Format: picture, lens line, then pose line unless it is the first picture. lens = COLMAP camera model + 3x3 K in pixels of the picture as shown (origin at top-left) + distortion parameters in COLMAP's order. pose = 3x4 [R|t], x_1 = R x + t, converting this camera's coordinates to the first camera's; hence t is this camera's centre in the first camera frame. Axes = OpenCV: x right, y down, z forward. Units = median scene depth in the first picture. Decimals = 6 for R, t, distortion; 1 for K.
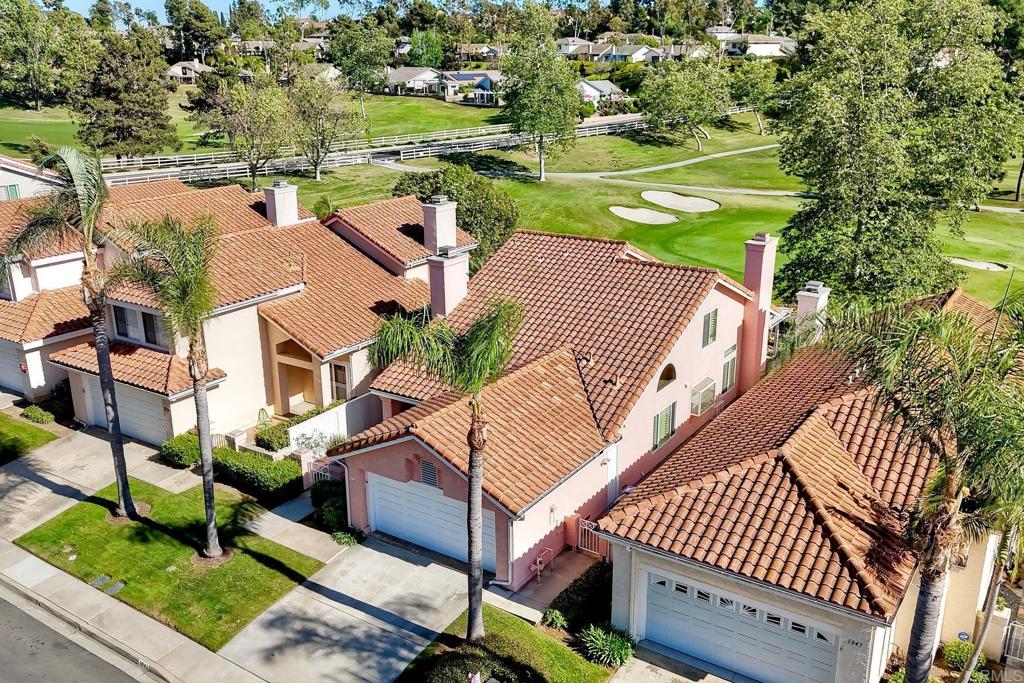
lens RADIAL K [[894.4, 0, 512.0], [0, 894.4, 341.5], [0, 0, 1]] dist [0.072273, -0.083638]
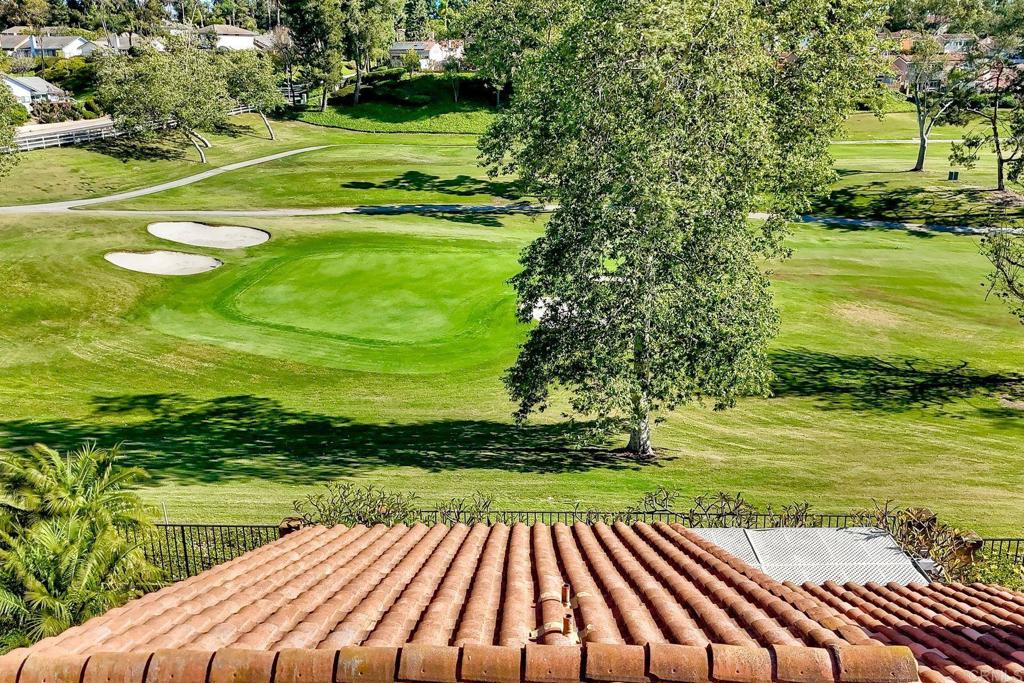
lens RADIAL K [[917.6, 0, 512.0], [0, 917.6, 341.5], [0, 0, 1]] dist [0.039717, 0.005741]
pose [[0.838466, -0.164582, 0.519507, 0.002860], [0.175545, 0.984061, 0.028431, -0.060778], [-0.515906, 0.067358, 0.853993, 0.316220]]
